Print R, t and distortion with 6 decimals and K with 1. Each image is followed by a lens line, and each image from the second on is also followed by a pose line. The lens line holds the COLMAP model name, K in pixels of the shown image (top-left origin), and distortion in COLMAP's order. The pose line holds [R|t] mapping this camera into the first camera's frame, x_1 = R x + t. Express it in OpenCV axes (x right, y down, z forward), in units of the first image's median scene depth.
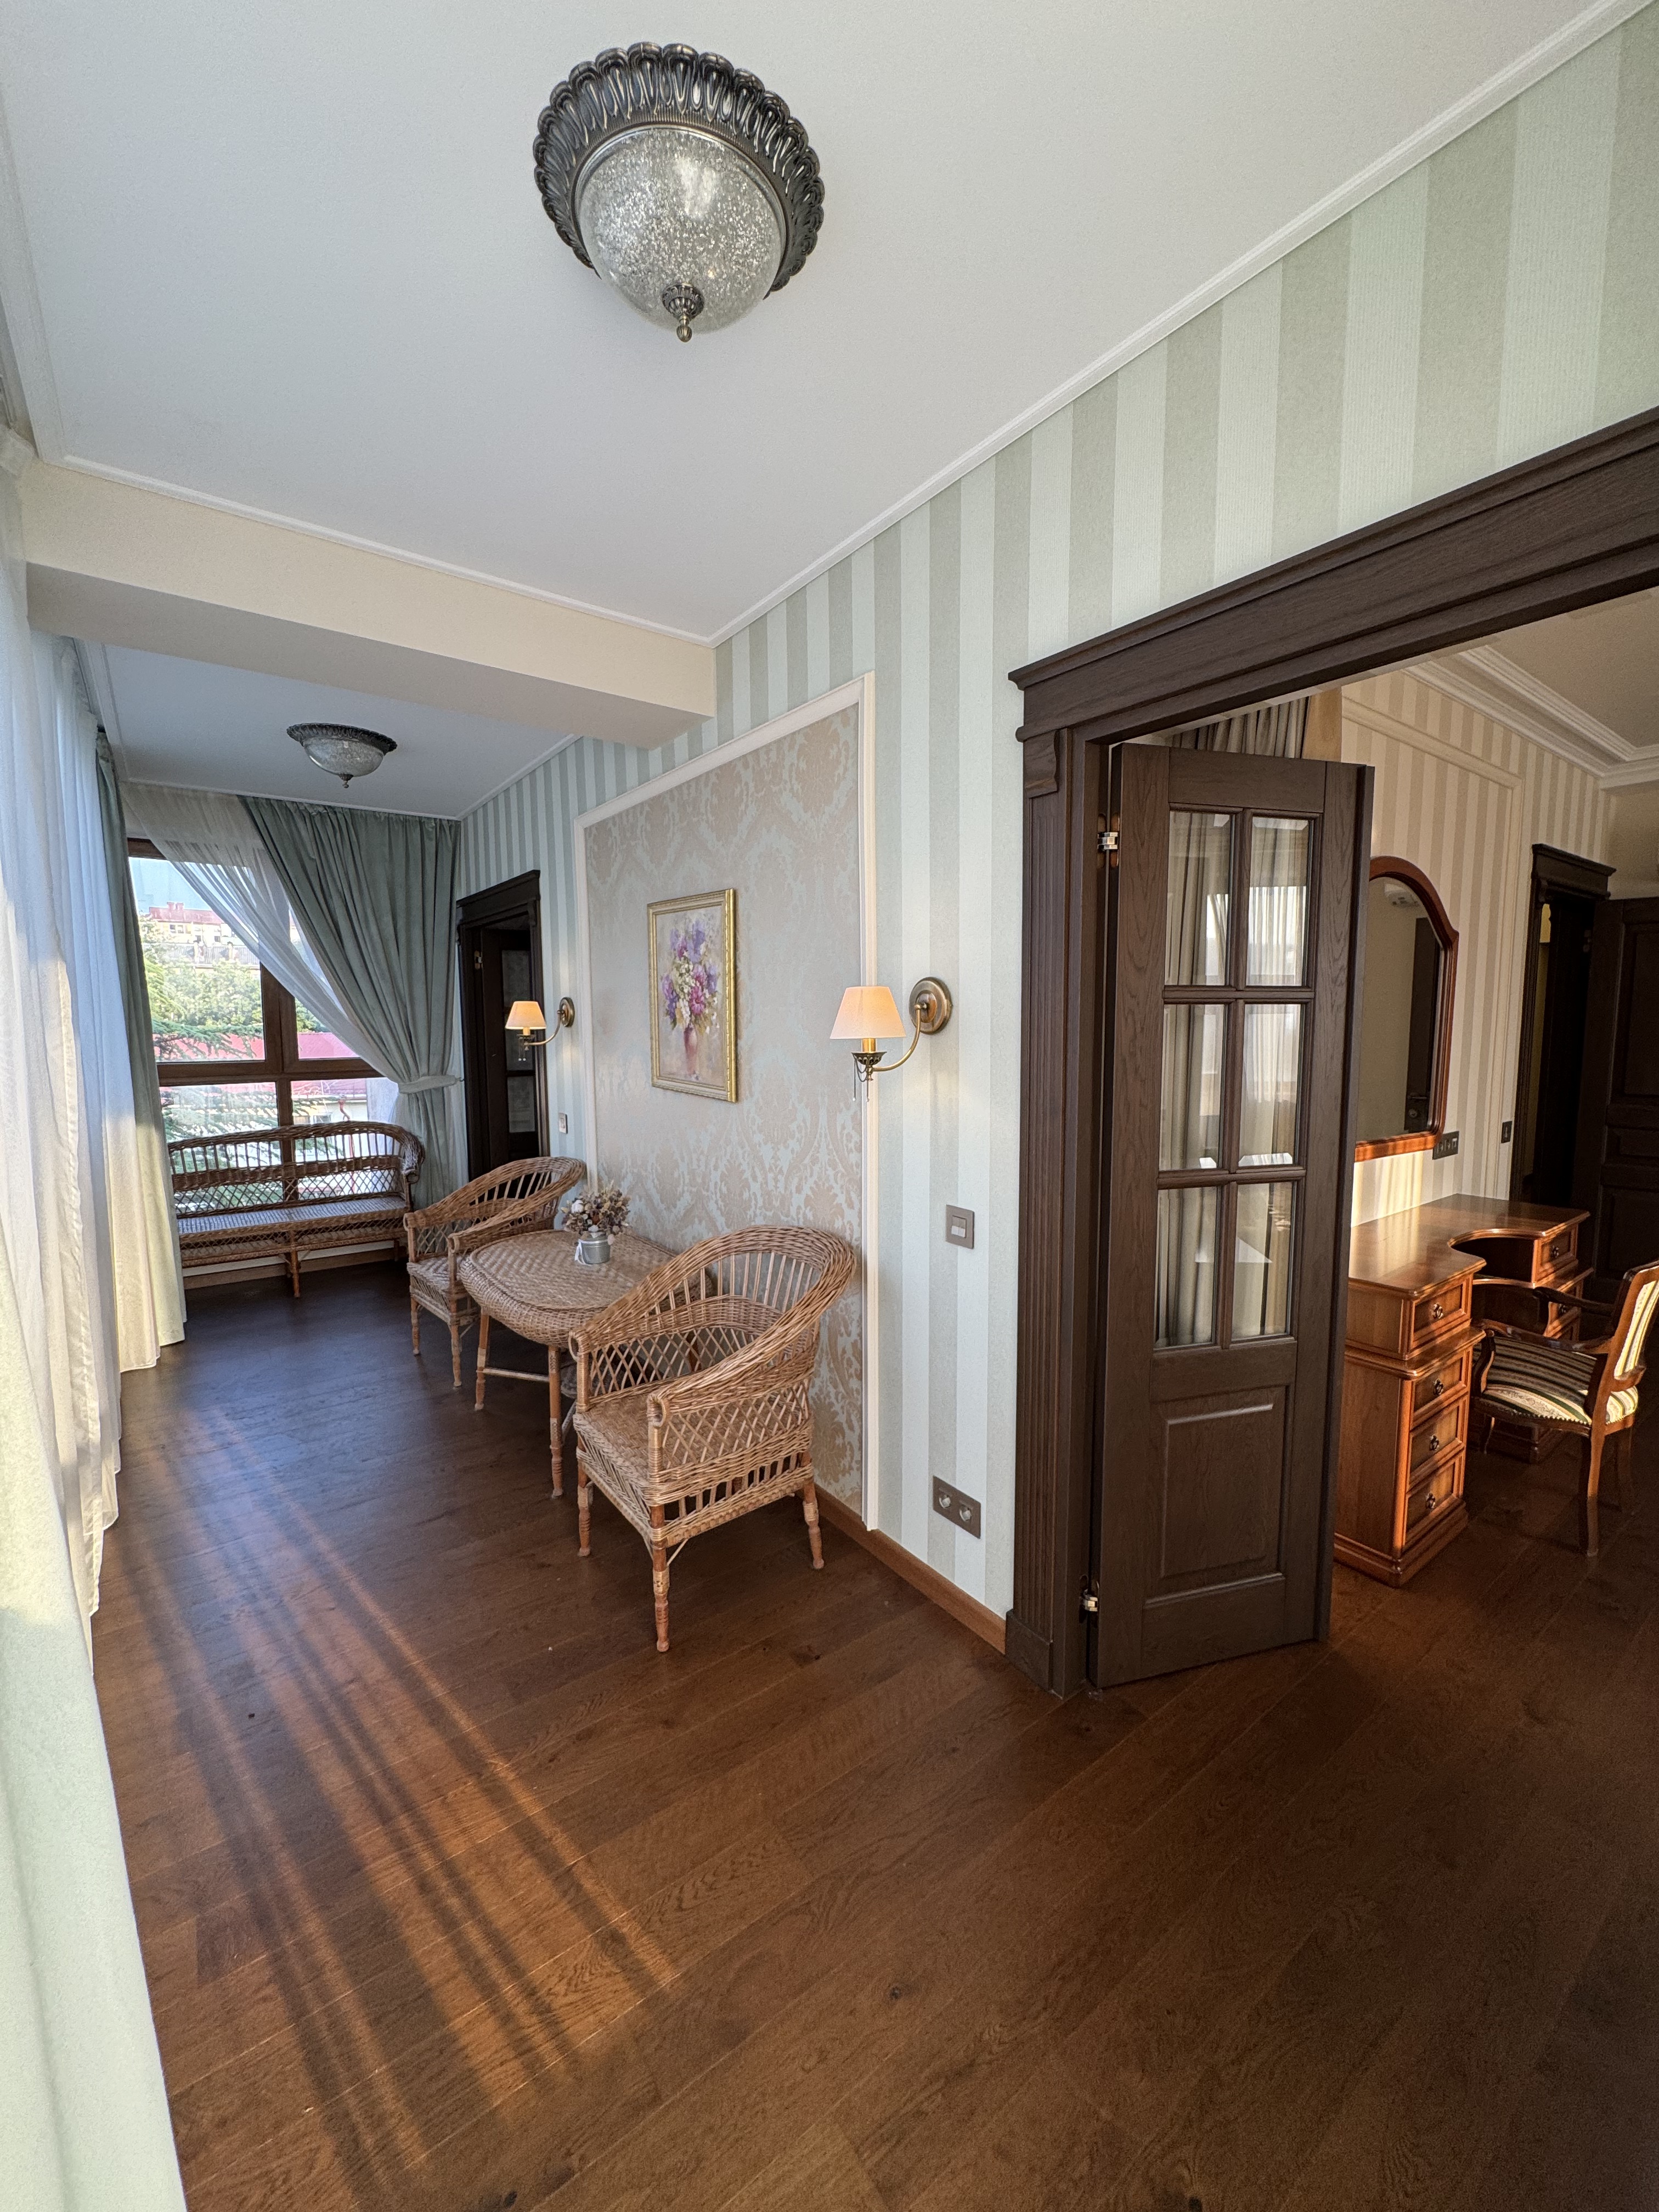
lens RADIAL K [[880.9, 0, 832.1], [0, 880.9, 1104.3], [0, 0, 1]] dist [-0.002705, 0.000569]
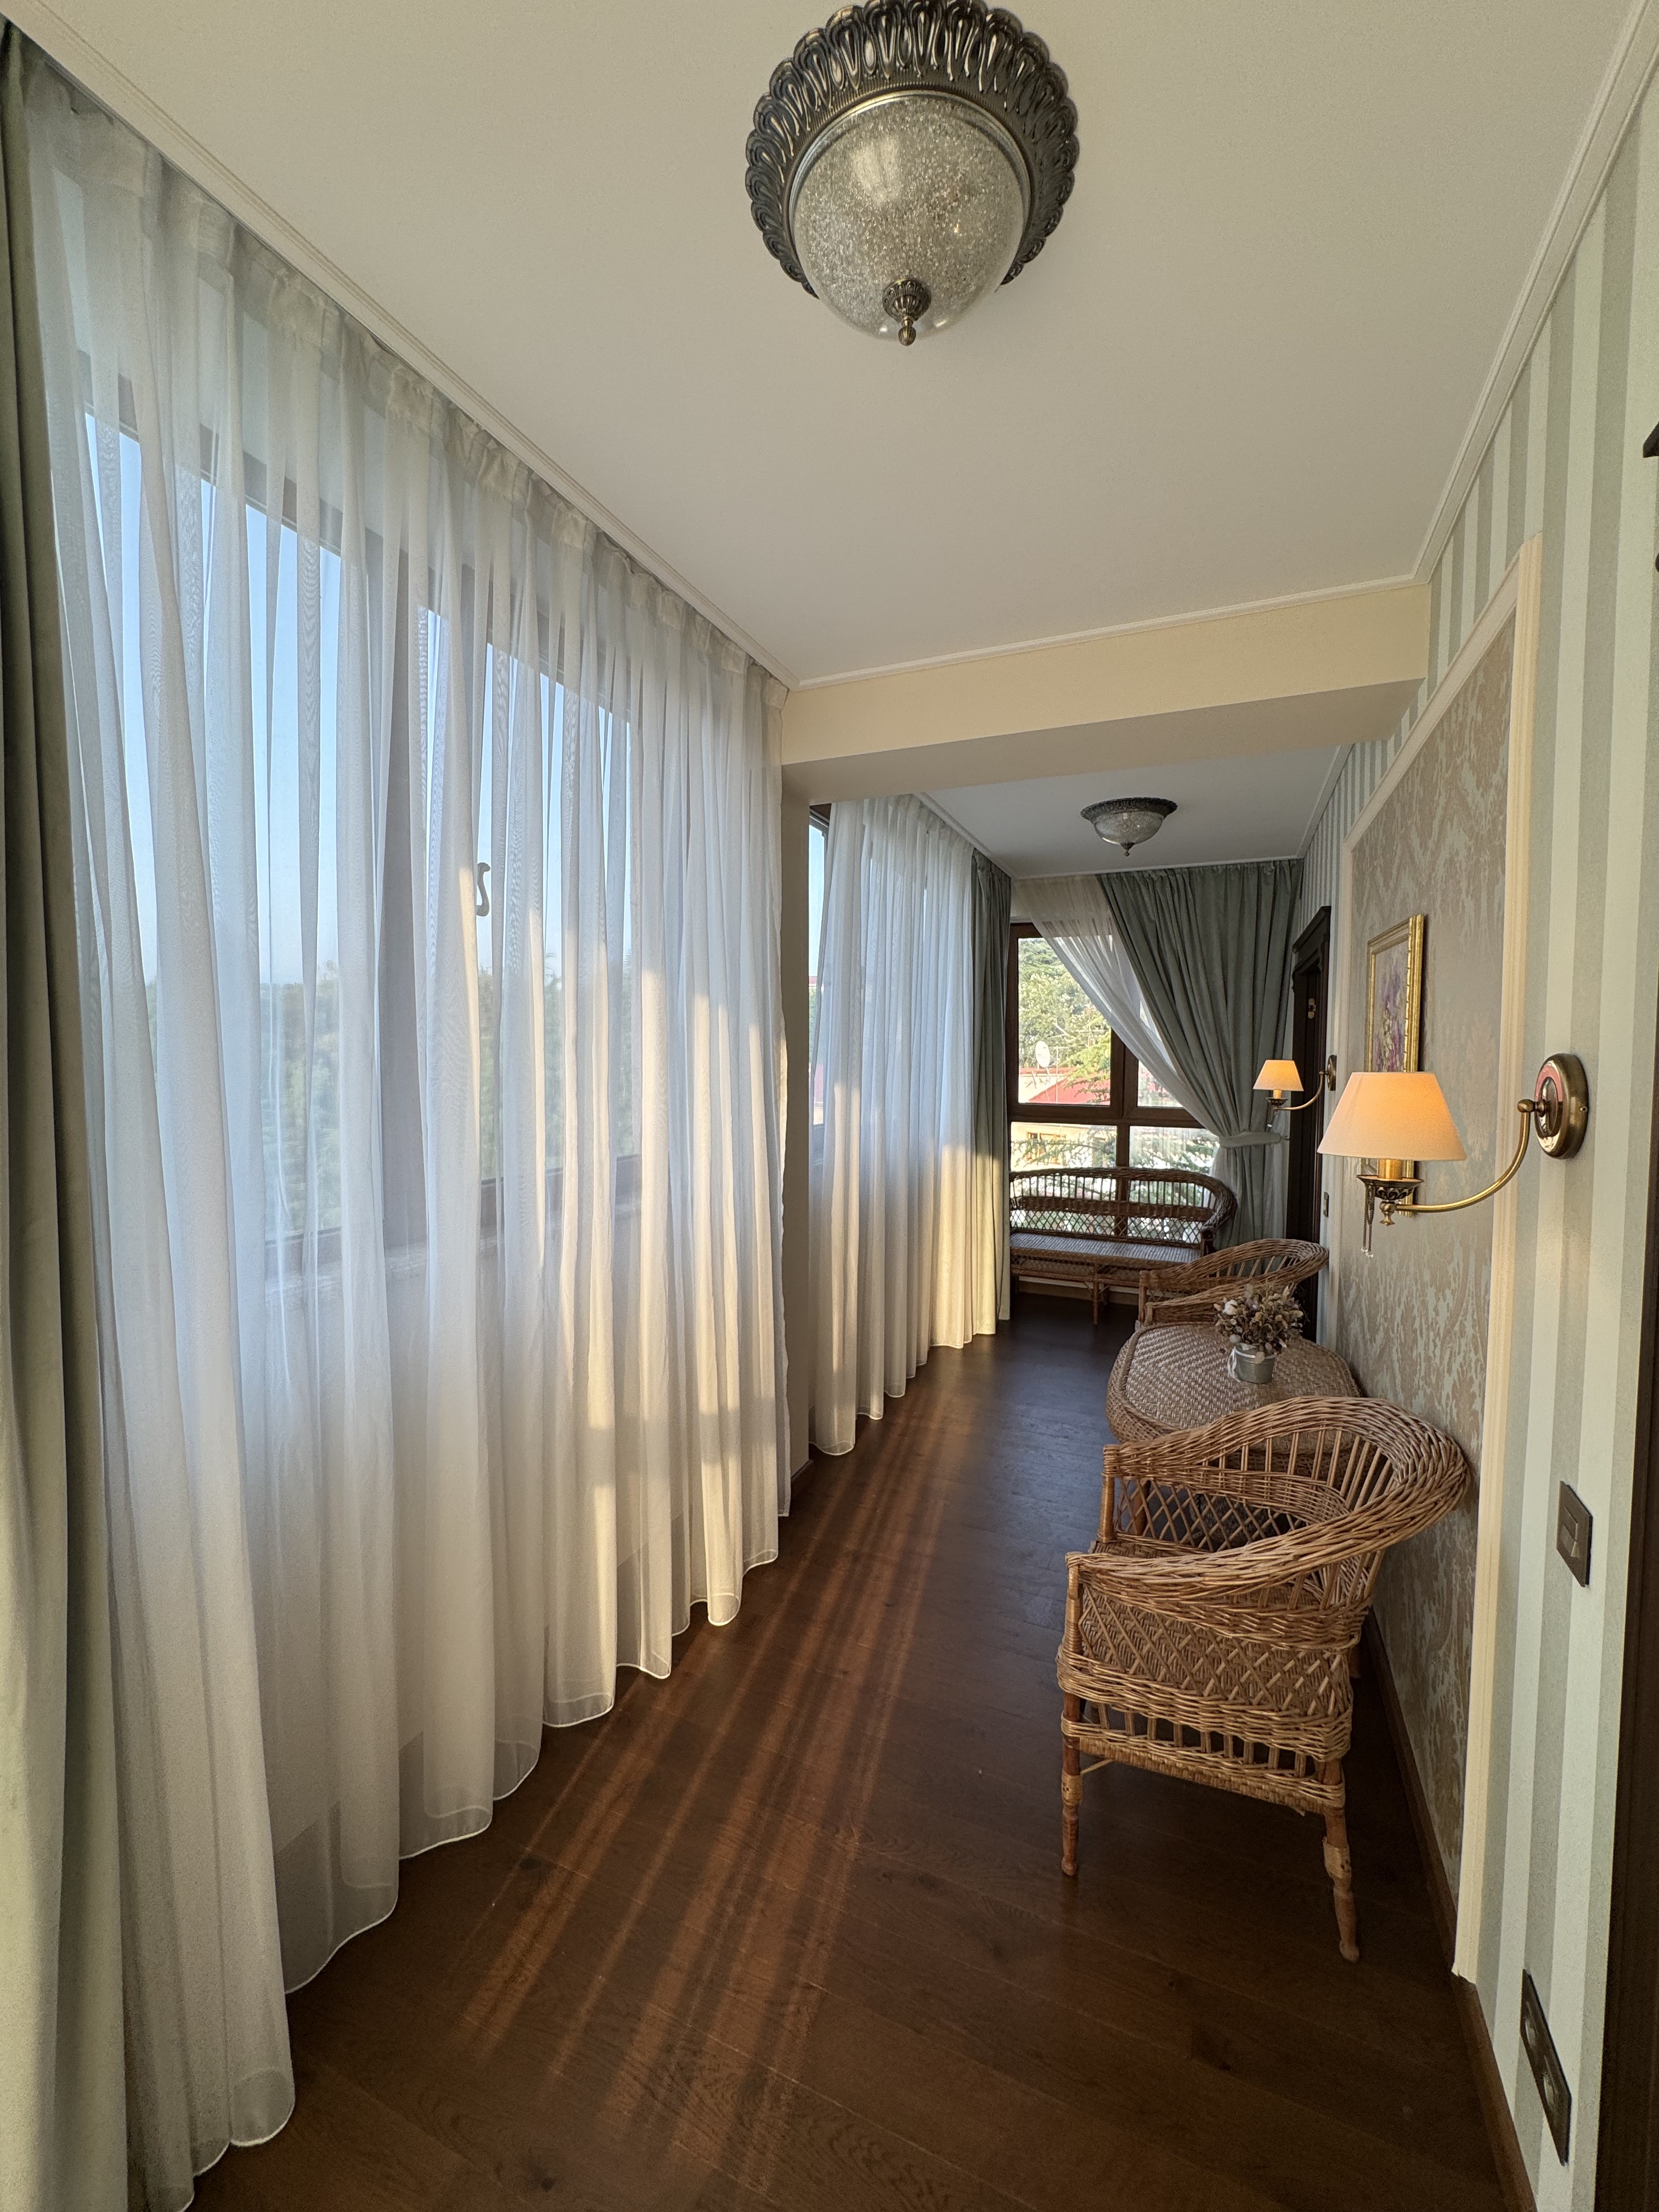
lens RADIAL K [[880.9, 0, 829.4], [0, 880.9, 1104.6], [0, 0, 1]] dist [-0.002705, 0.000569]
pose [[0.499830, 0.057627, -0.864204, 0.174551], [-0.094878, 0.995422, 0.011502, -0.037517], [0.860911, 0.076245, 0.503010, 0.166110]]
